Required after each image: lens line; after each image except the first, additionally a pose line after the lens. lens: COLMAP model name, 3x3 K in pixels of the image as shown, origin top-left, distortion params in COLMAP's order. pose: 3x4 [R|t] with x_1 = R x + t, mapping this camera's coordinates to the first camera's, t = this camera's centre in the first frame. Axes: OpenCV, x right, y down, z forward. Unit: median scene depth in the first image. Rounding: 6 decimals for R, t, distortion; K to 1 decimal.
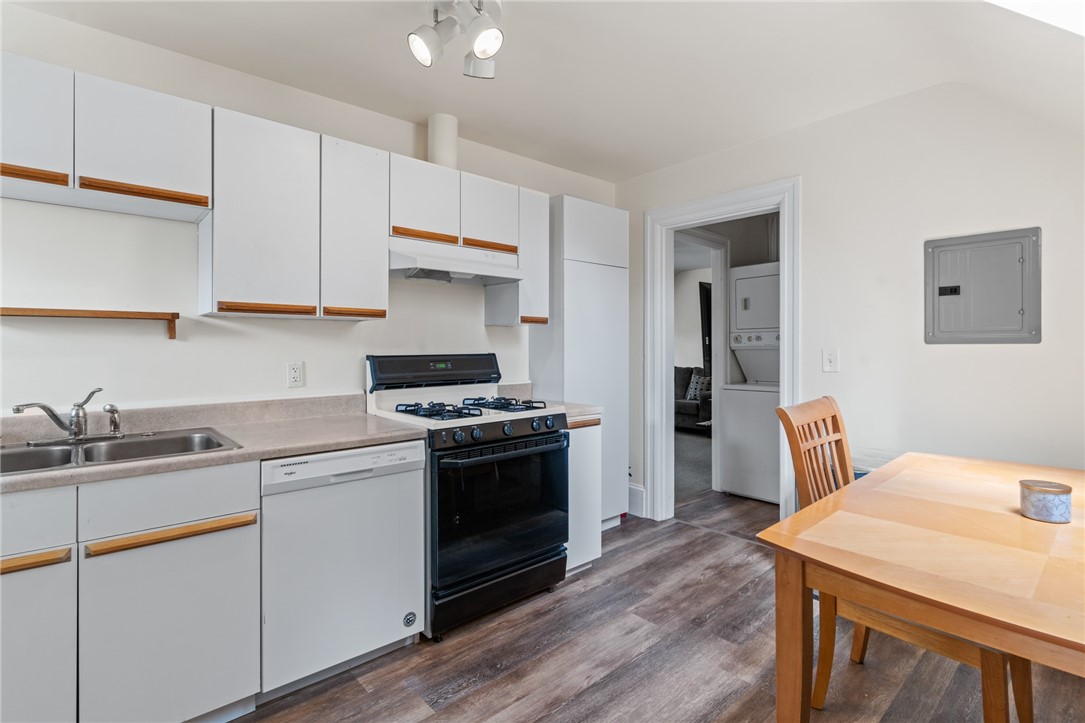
lens RADIAL K [[519.0, 0, 531.4], [0, 519.0, 343.8], [0, 0, 1]] dist [0.003019, -0.000201]
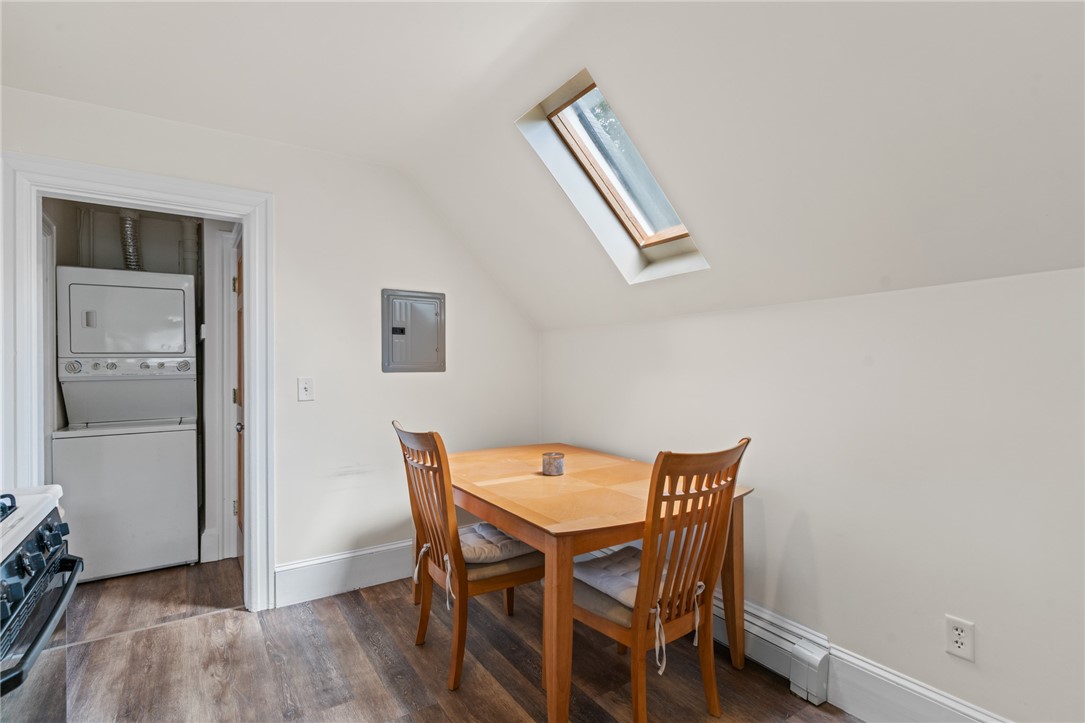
lens RADIAL K [[522.5, 0, 542.5], [0, 522.5, 361.5], [0, 0, 1]] dist [-0.001087, -0.000227]
pose [[0.130930, 0.015467, 0.991271, -0.368746], [0.003273, 0.999866, -0.016034, -0.003816], [-0.991386, 0.005344, 0.130862, 0.408205]]
